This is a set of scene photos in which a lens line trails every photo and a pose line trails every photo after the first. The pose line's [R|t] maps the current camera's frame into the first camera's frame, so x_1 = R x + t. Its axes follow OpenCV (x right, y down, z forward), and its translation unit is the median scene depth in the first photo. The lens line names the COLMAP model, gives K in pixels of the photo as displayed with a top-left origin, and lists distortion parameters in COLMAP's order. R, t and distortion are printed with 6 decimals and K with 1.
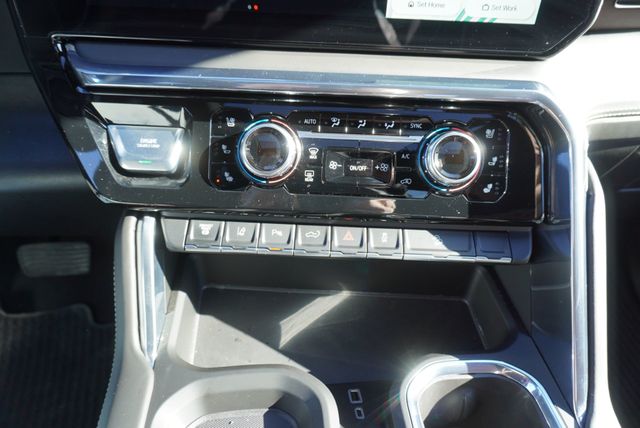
lens RADIAL K [[429.0, 0, 316.5], [0, 429.0, 224.5], [0, 0, 1]] dist [-0.038796, 0.037663]
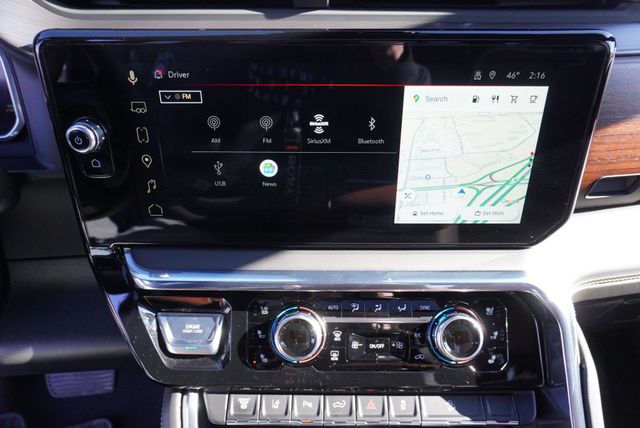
lens RADIAL K [[429.0, 0, 310.3], [0, 429.0, 221.5], [0, 0, 1]] dist [-0.038796, 0.037663]
pose [[0.999154, -0.040516, -0.007054, -0.058525], [0.039296, 0.991143, -0.126855, -0.322957], [0.012132, 0.126471, 0.991896, -0.175773]]
